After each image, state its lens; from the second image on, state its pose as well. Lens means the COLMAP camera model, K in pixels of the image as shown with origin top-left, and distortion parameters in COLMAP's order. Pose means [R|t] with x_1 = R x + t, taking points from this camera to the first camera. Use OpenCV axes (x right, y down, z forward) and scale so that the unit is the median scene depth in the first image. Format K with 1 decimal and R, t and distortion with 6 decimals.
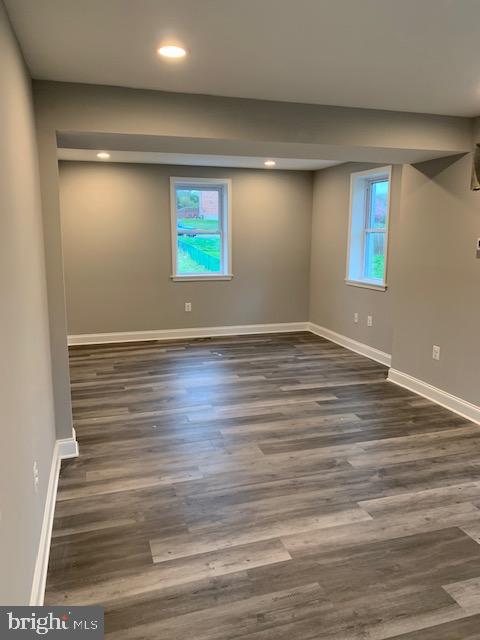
lens RADIAL K [[488.7, 0, 239.9], [0, 488.7, 320.7], [0, 0, 1]] dist [0.003528, -0.007175]
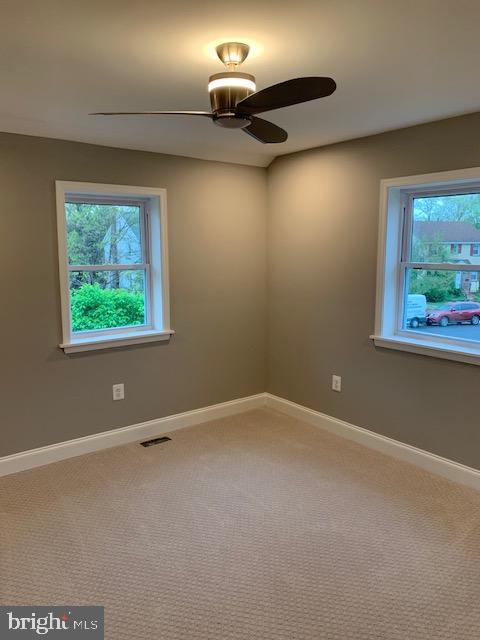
lens RADIAL K [[488.7, 0, 239.9], [0, 488.7, 319.9], [0, 0, 1]] dist [0.003528, -0.007175]
pose [[0.936830, -0.063087, 0.344049, -0.156456], [0.074658, 0.996999, -0.020475, -0.088328], [-0.341725, 0.044868, 0.938728, 0.336537]]
